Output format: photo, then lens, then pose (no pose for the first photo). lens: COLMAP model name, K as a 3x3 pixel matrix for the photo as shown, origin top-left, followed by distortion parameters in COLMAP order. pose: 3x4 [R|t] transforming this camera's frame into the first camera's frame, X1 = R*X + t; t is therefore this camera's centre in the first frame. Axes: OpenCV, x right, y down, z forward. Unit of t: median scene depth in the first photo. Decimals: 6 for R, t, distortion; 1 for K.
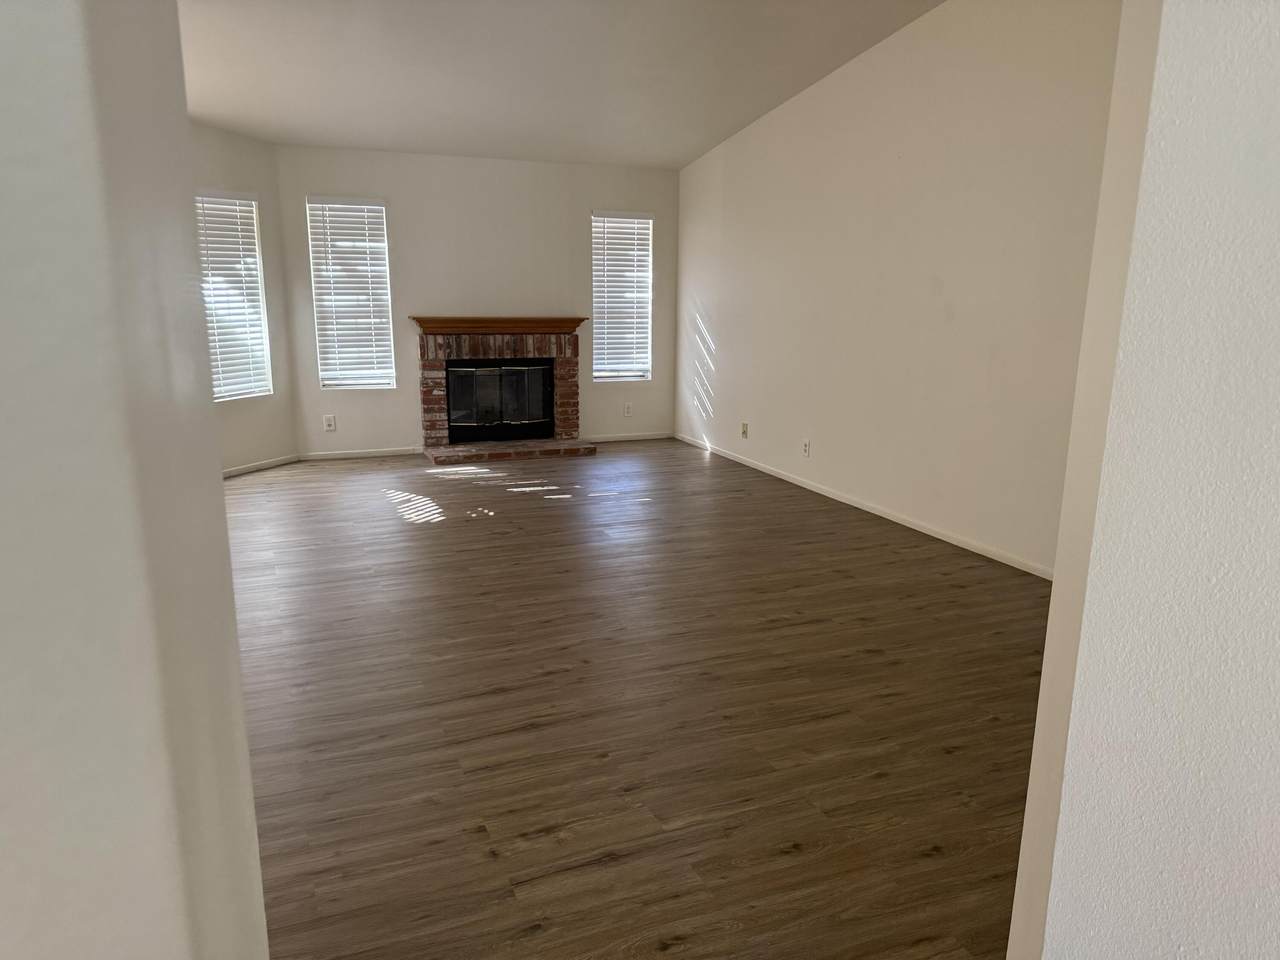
lens RADIAL K [[906.3, 0, 636.1], [0, 906.3, 474.0], [0, 0, 1]] dist [0.165225, -0.277623]
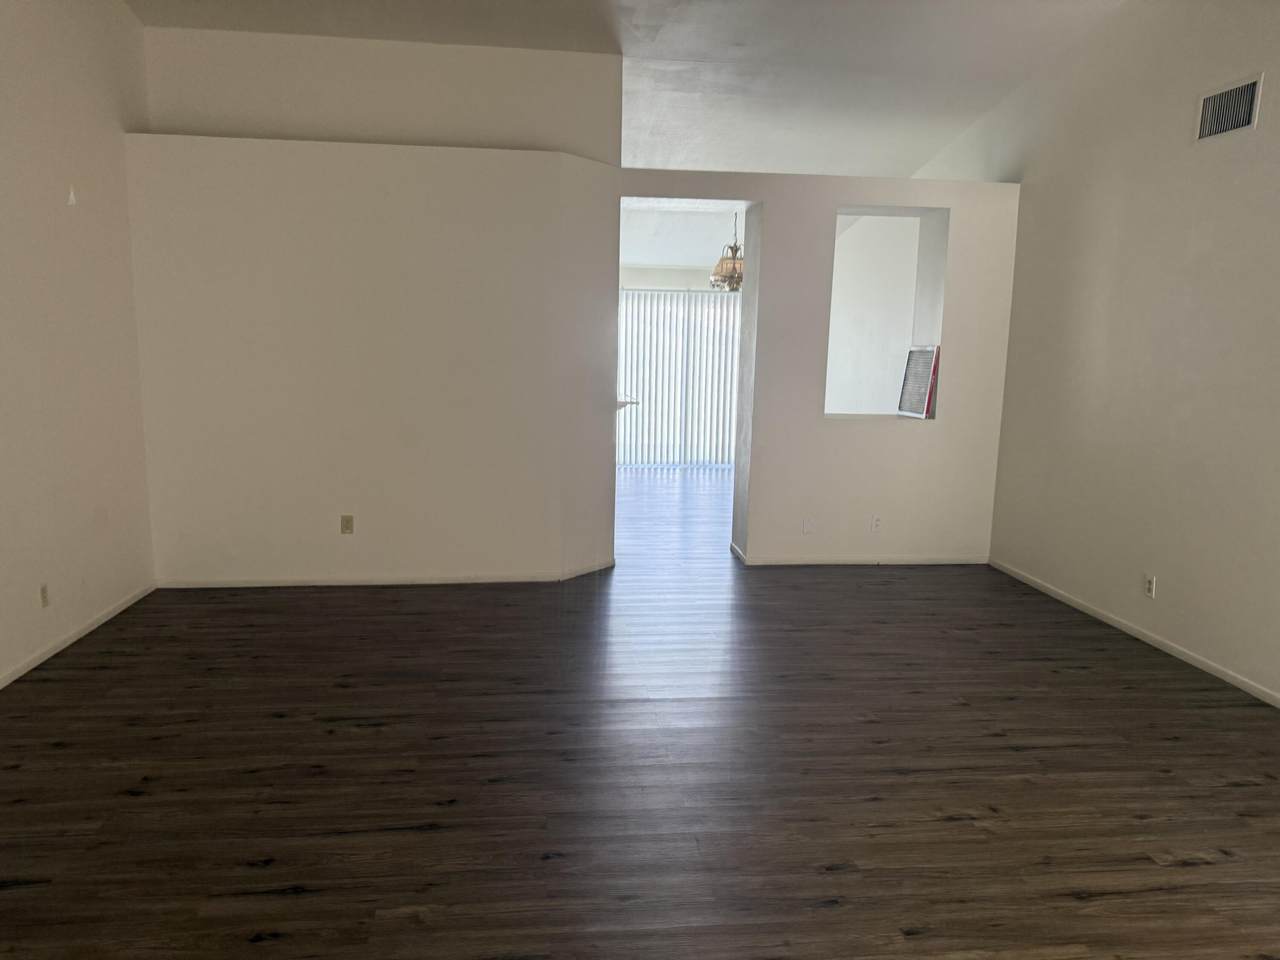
lens RADIAL K [[919.1, 0, 640.0], [0, 919.1, 480.0], [0, 0, 1]] dist [0.005228, -0.002917]
pose [[-0.961136, -0.071481, 0.266662, -0.270061], [0.027605, 0.936176, 0.350447, -0.314301], [-0.274693, 0.344188, -0.897819, 1.428992]]
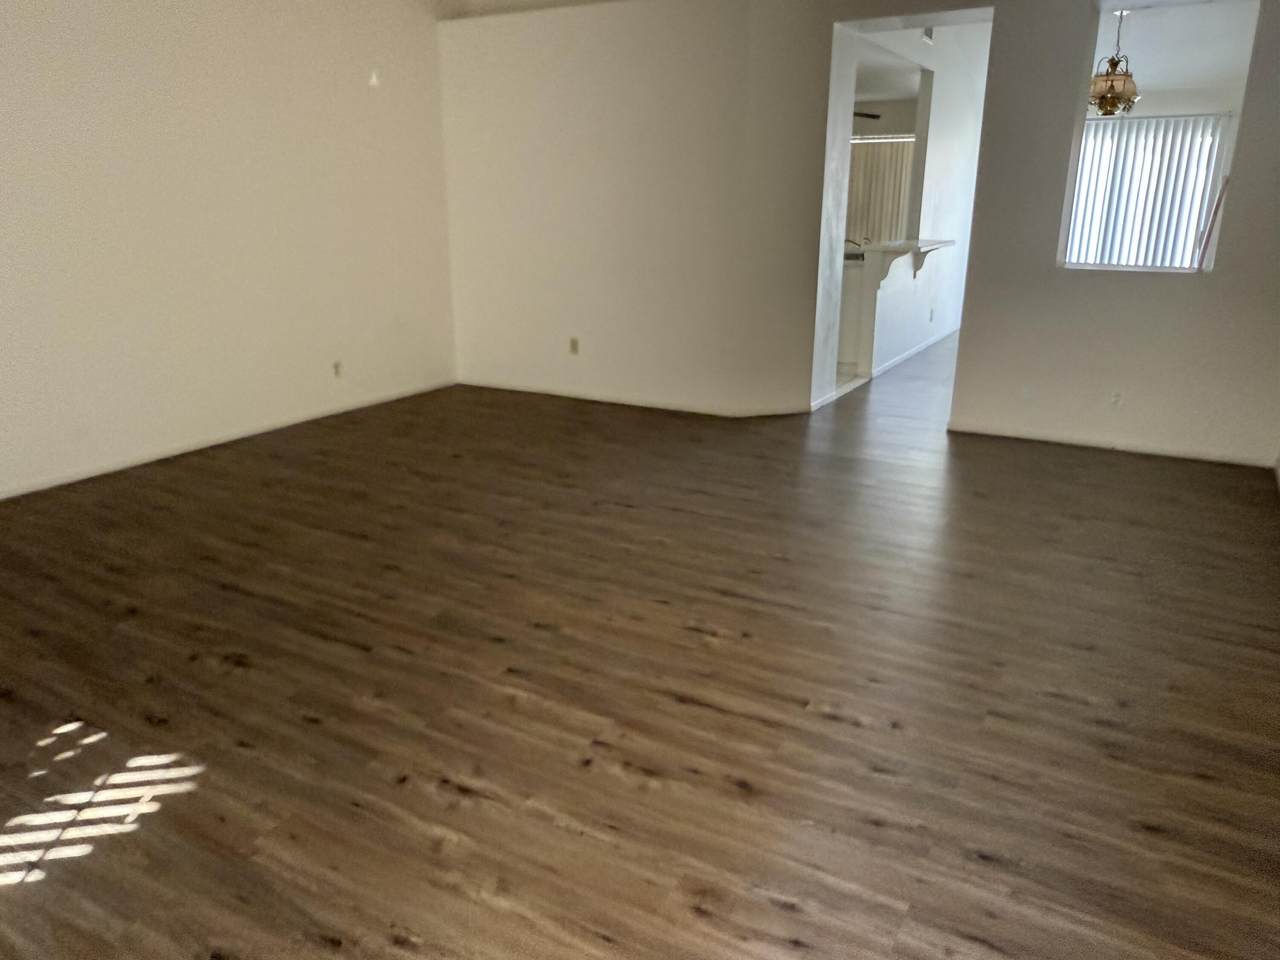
lens RADIAL K [[940.3, 0, 631.8], [0, 940.3, 482.5], [0, 0, 1]] dist [0.005260, 0.002933]
pose [[-0.601809, -0.245828, 0.759864, -0.794951], [0.164394, 0.892942, 0.419081, -0.259860], [-0.781537, 0.377124, -0.496968, 1.218209]]
